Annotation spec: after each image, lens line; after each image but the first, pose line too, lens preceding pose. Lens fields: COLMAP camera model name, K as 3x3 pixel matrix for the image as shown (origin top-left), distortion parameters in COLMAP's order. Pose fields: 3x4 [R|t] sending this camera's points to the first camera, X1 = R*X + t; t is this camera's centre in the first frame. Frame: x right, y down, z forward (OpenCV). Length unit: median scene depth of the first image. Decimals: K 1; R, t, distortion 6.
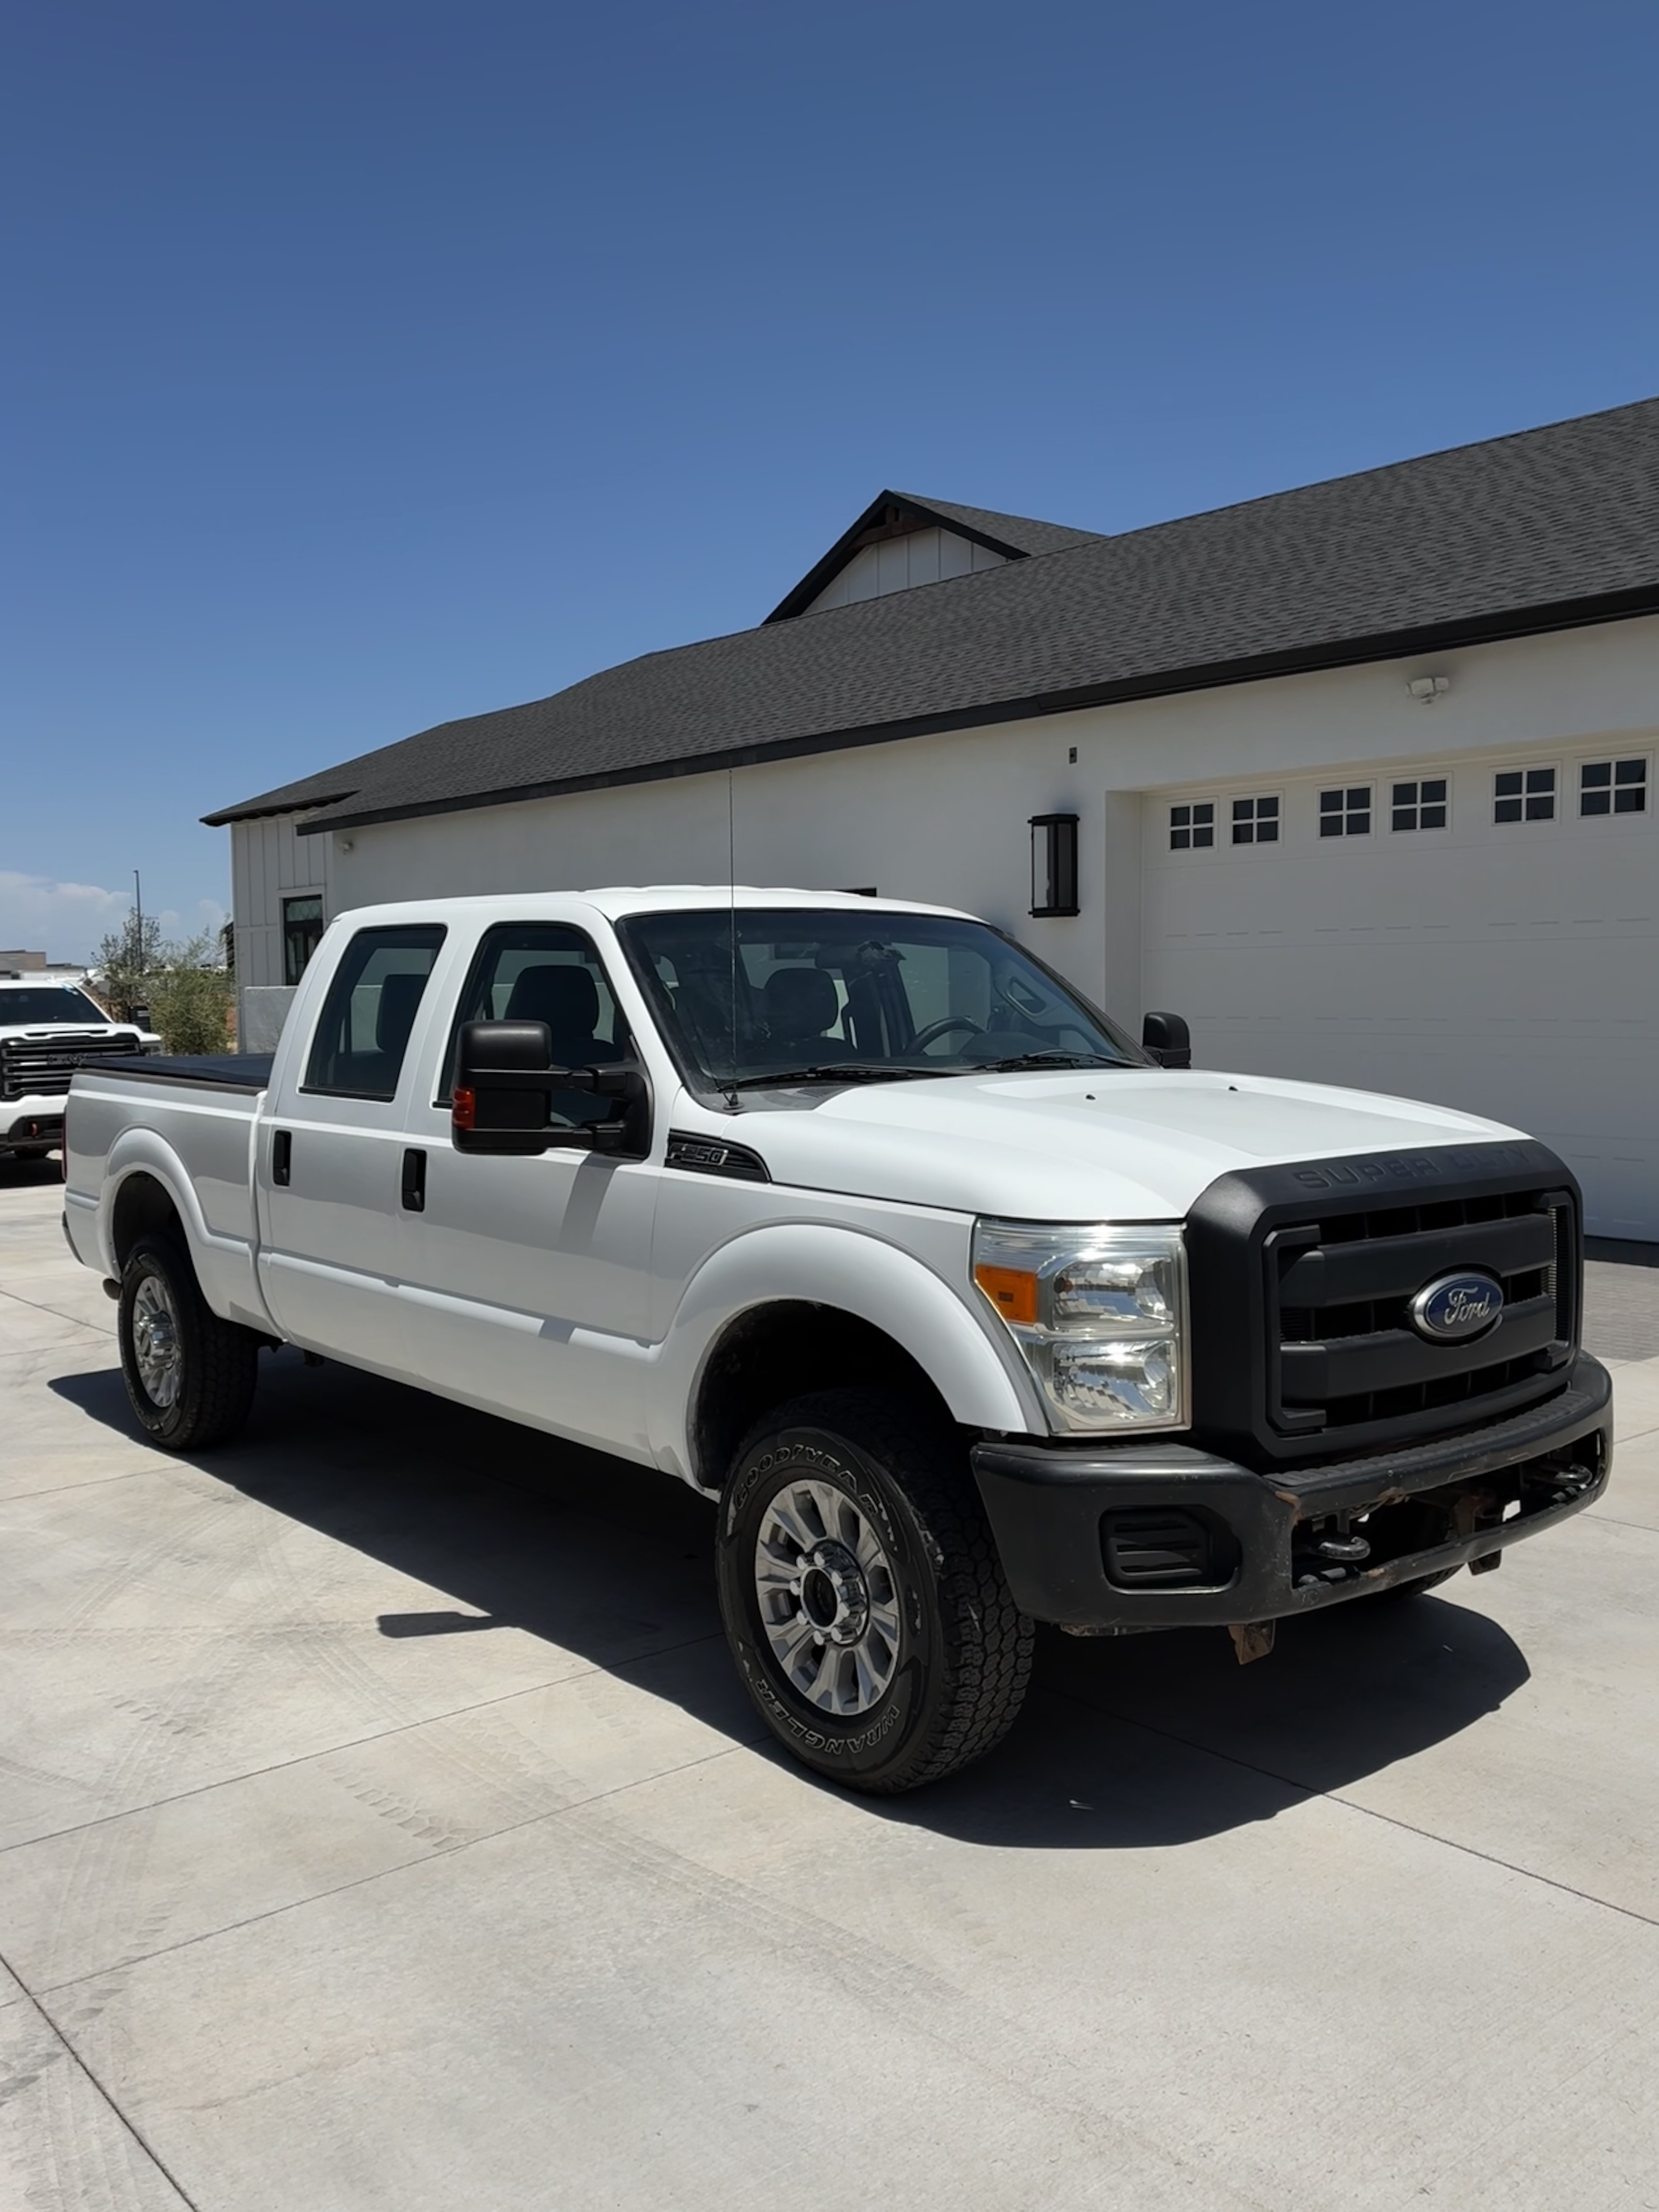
lens RADIAL K [[1849.9, 0, 809.1], [0, 1849.9, 1106.7], [0, 0, 1]] dist [0.046686, -0.055822]
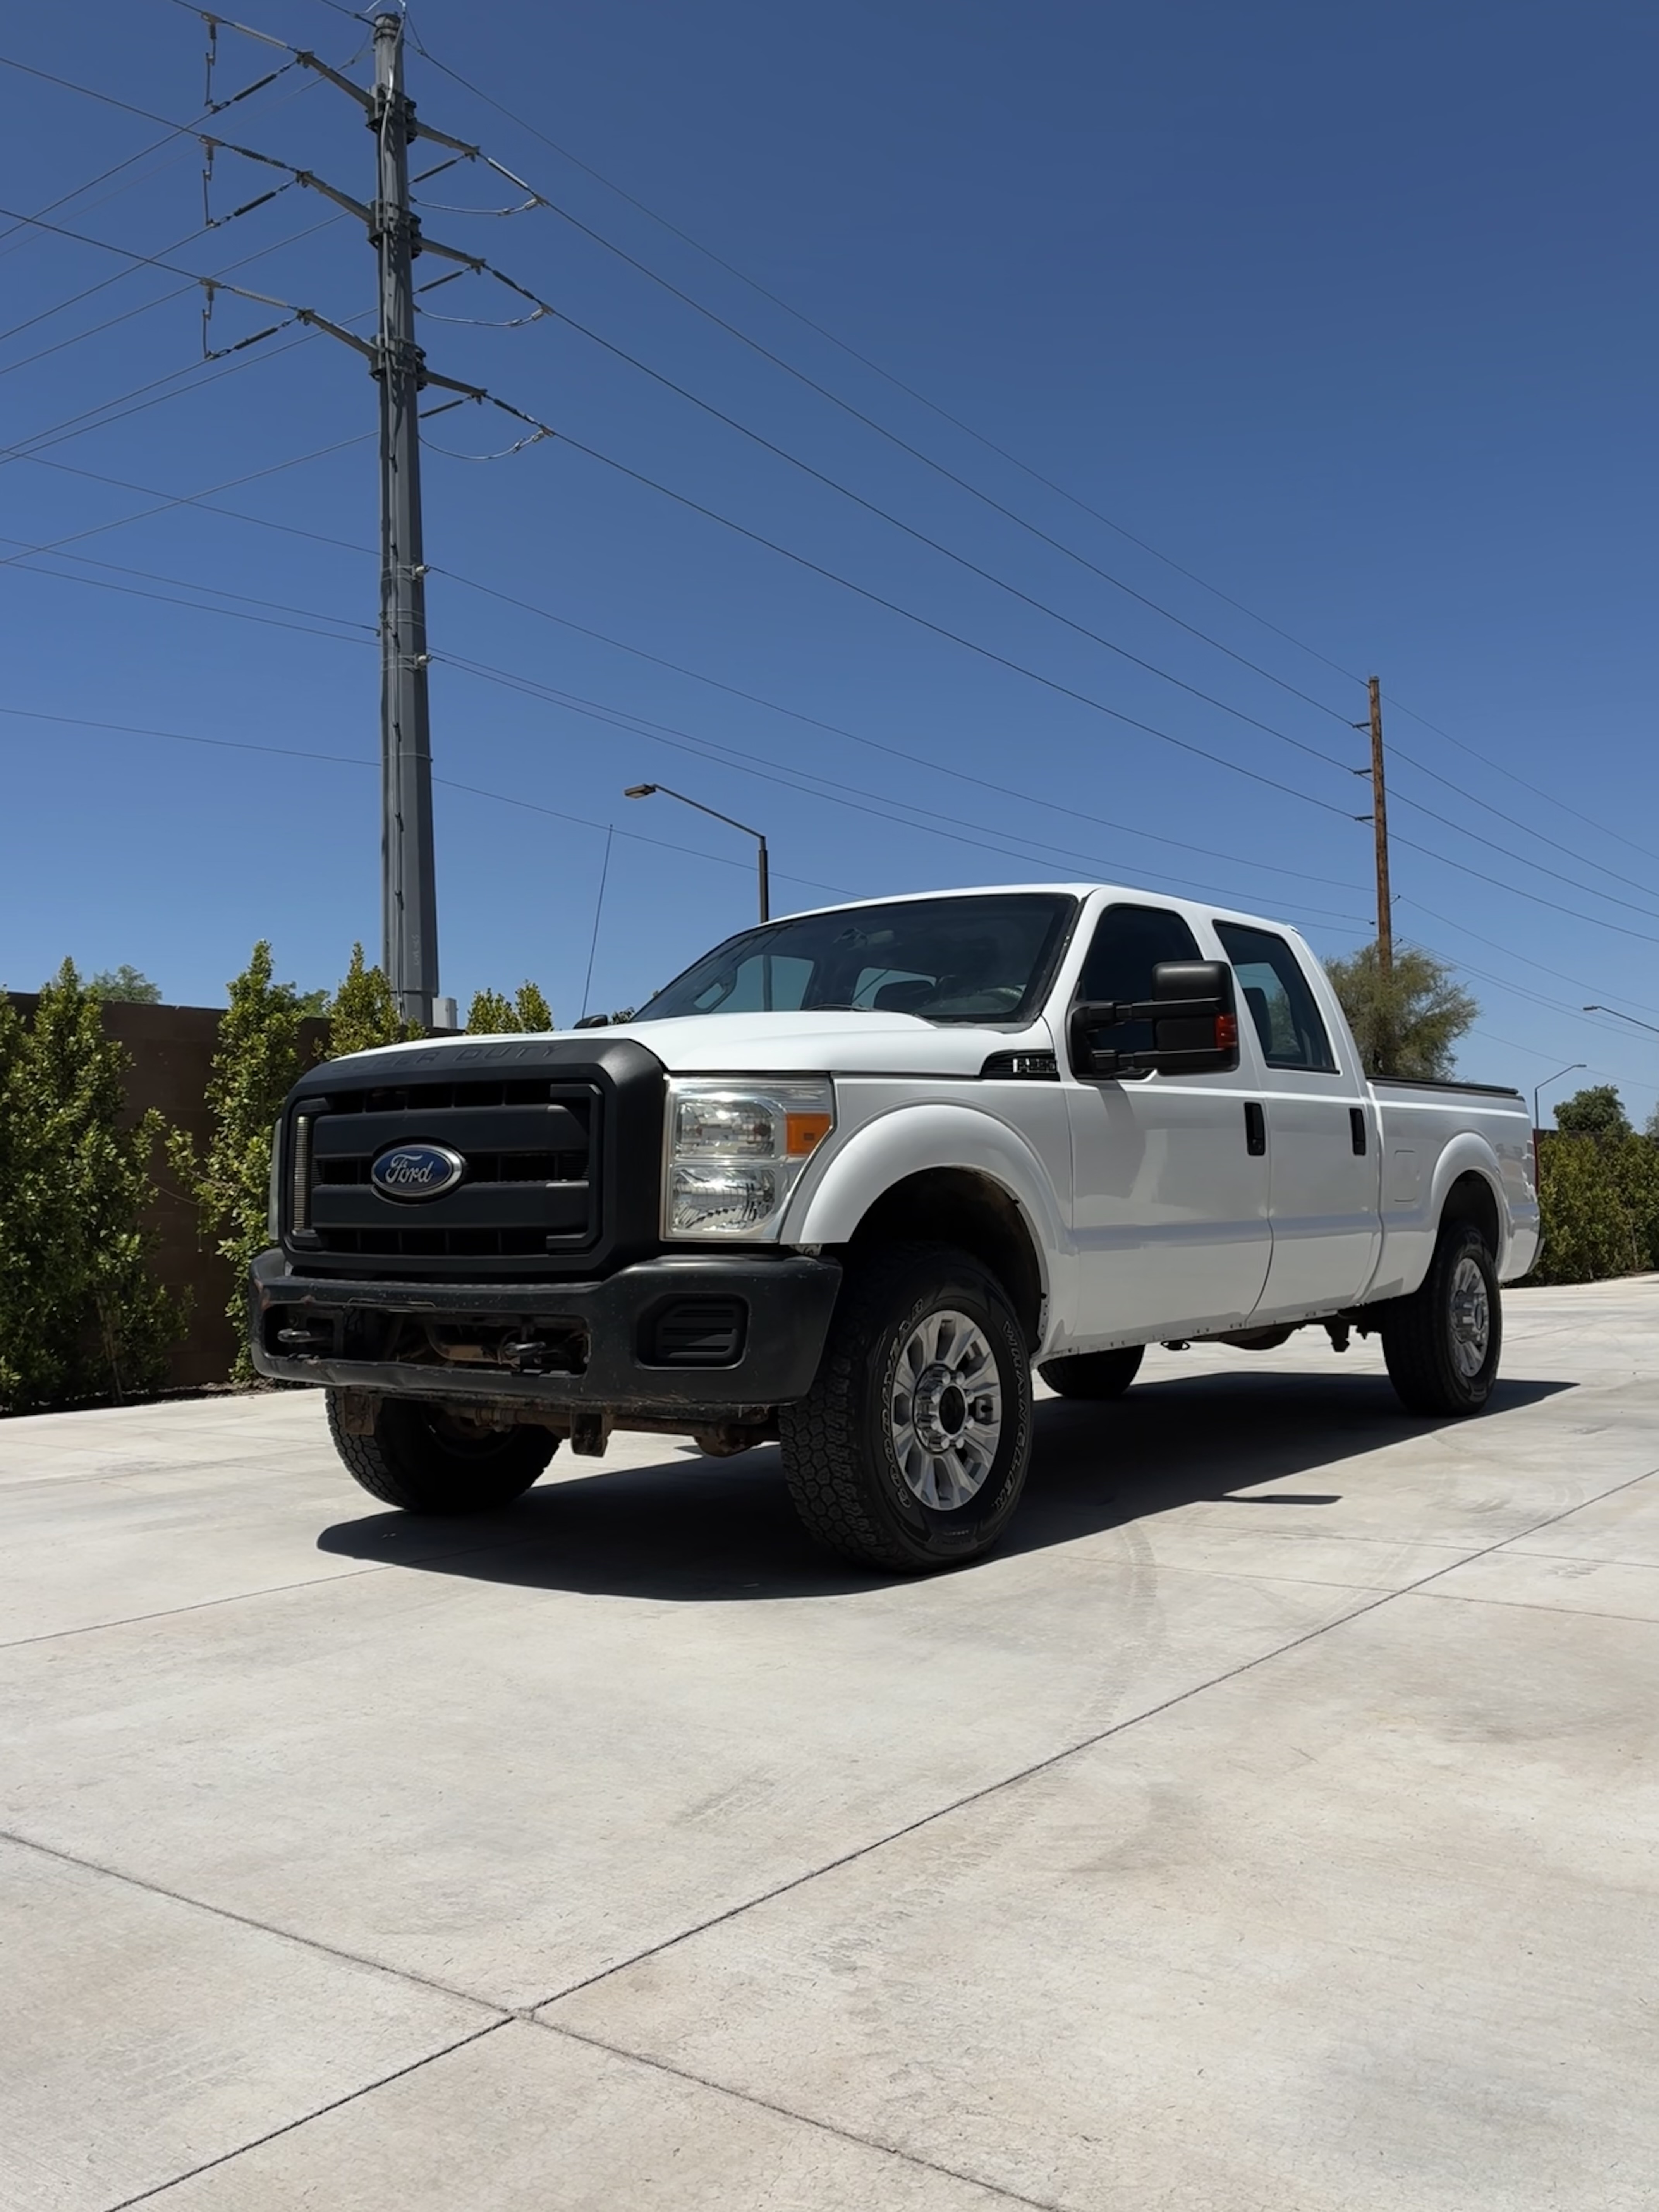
lens RADIAL K [[1849.9, 0, 809.1], [0, 1849.9, 1106.7], [0, 0, 1]] dist [0.046686, -0.055822]
pose [[0.221808, -0.043660, -0.974112, 1.548309], [-0.048965, 0.997238, -0.055846, 0.118471], [0.973860, 0.060085, 0.219057, 0.970215]]
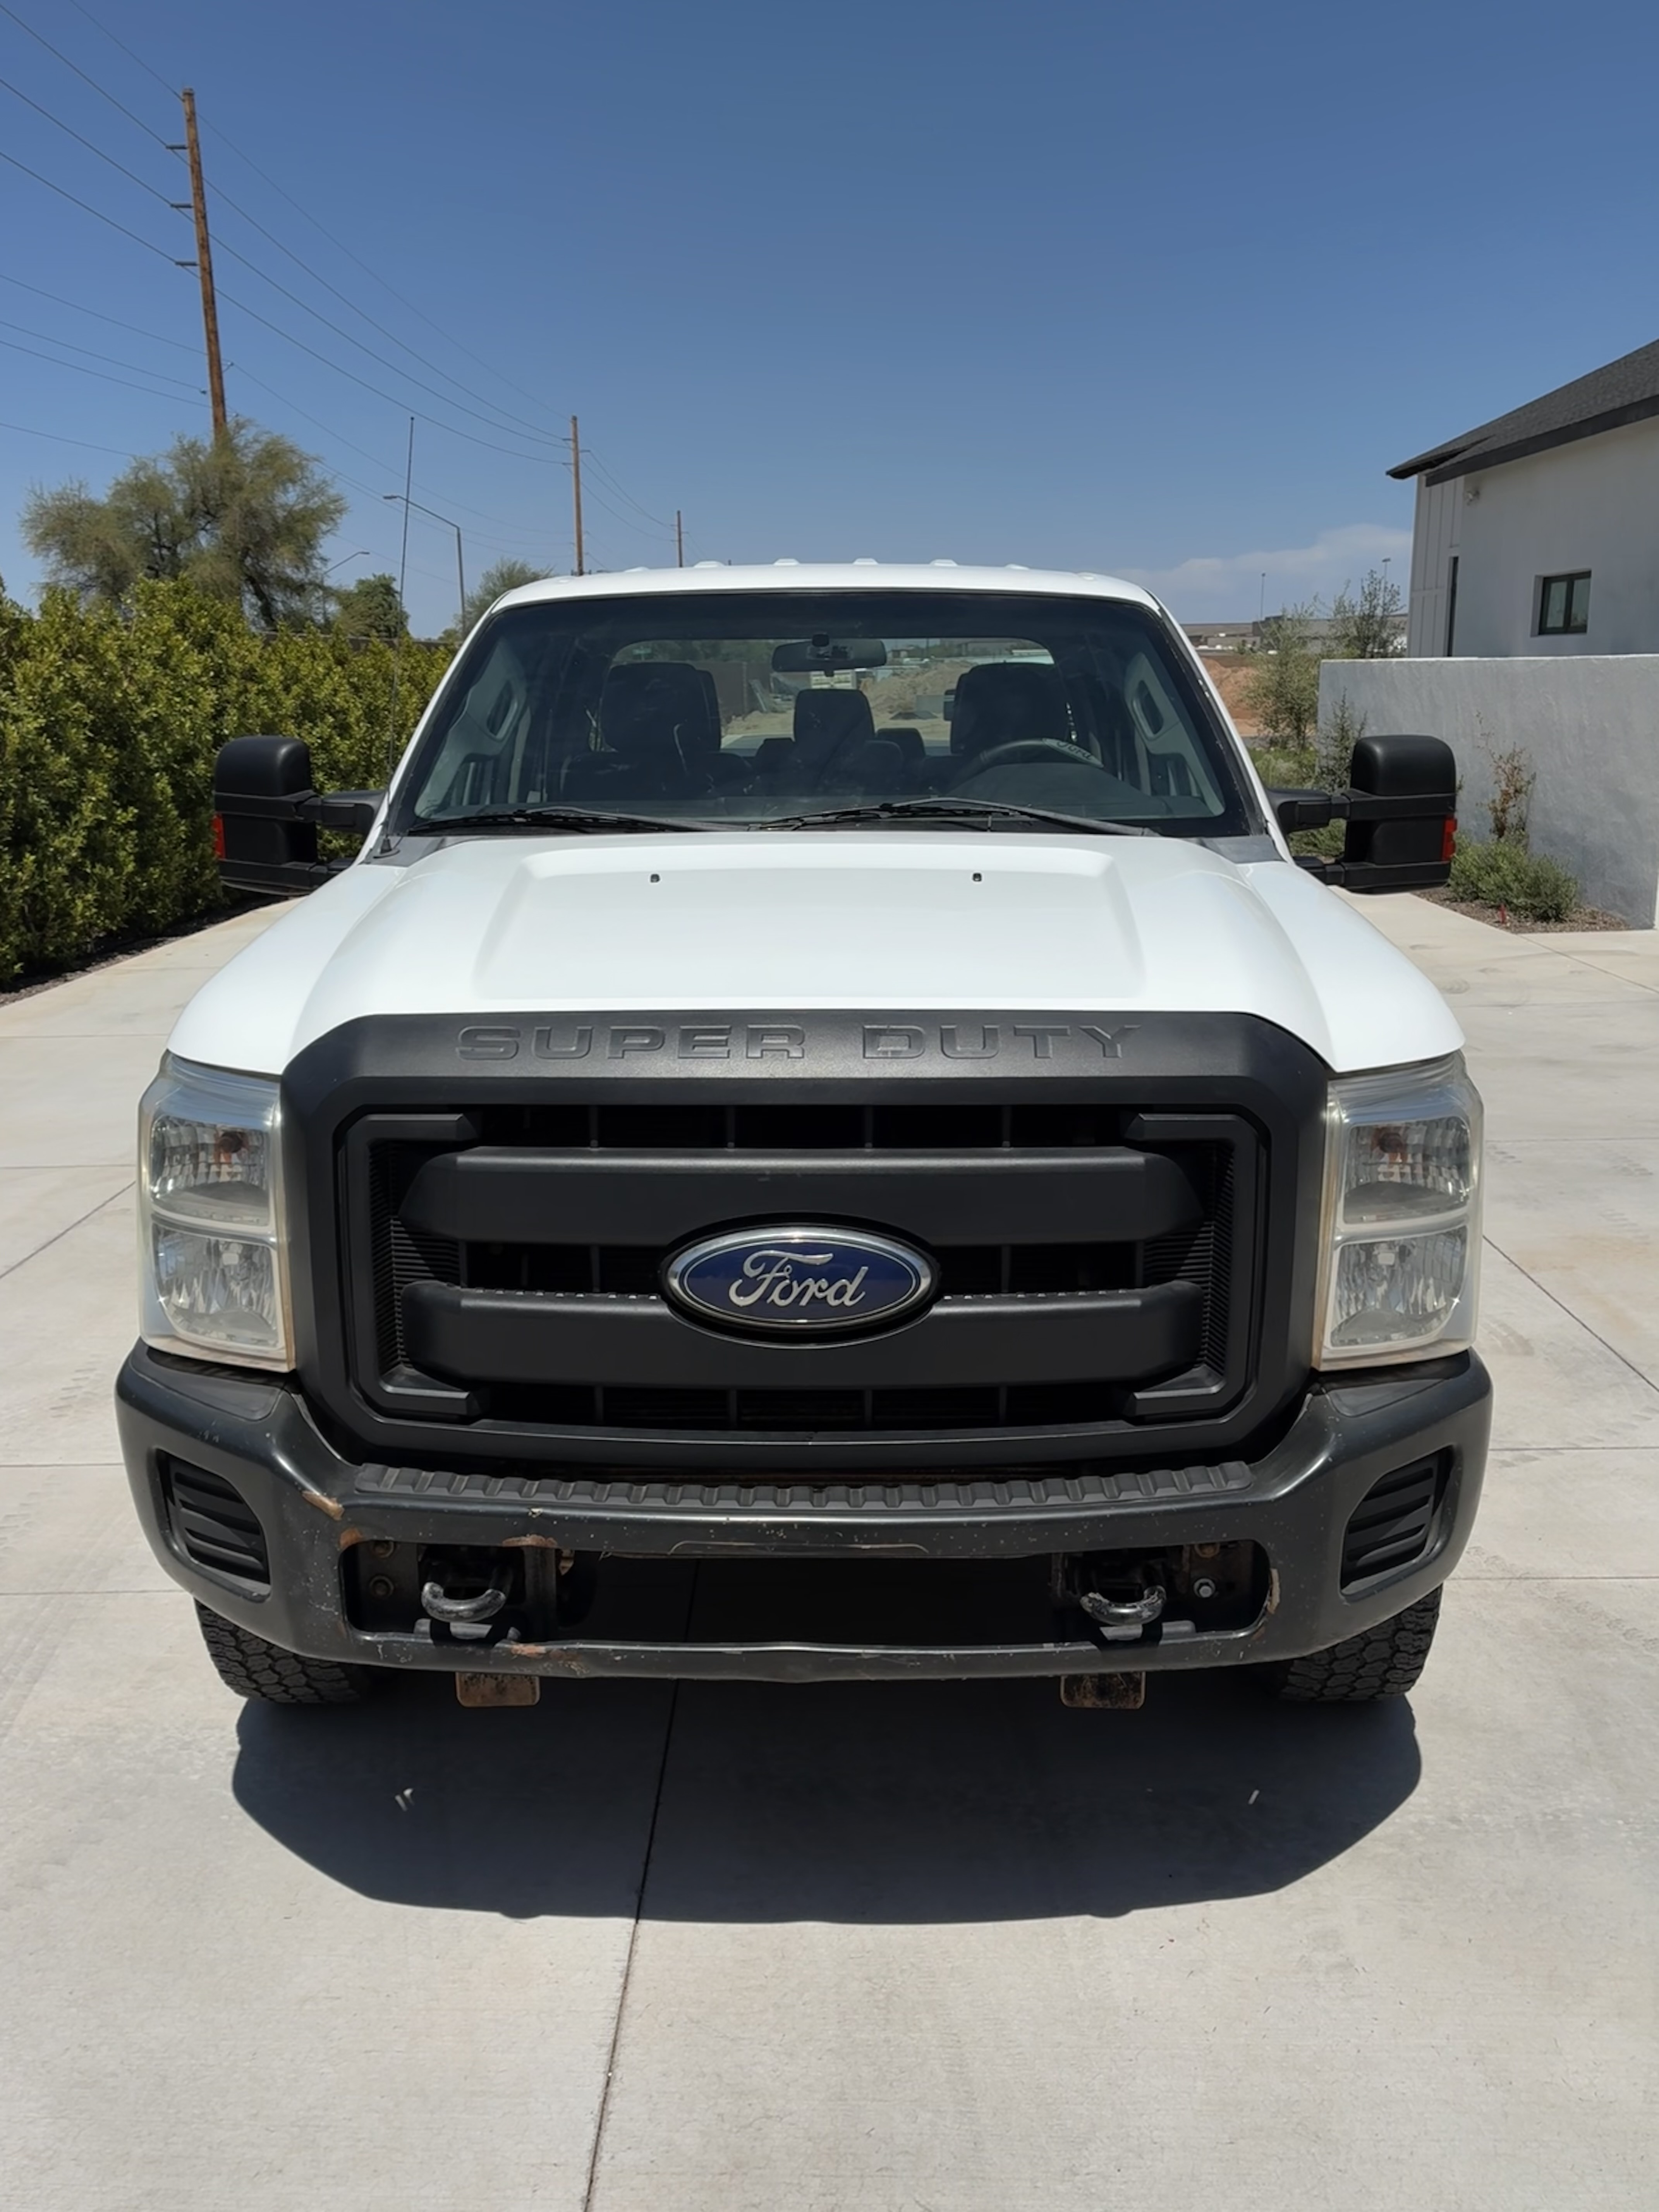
lens RADIAL K [[1856.0, 0, 809.9], [0, 1856.0, 1102.7], [0, 0, 1]] dist [0.015568, 0.008345]
pose [[0.762083, 0.151309, -0.629551, 0.707248], [-0.040176, 0.981488, 0.187262, -0.058616], [0.646231, -0.117416, 0.754055, 0.554651]]
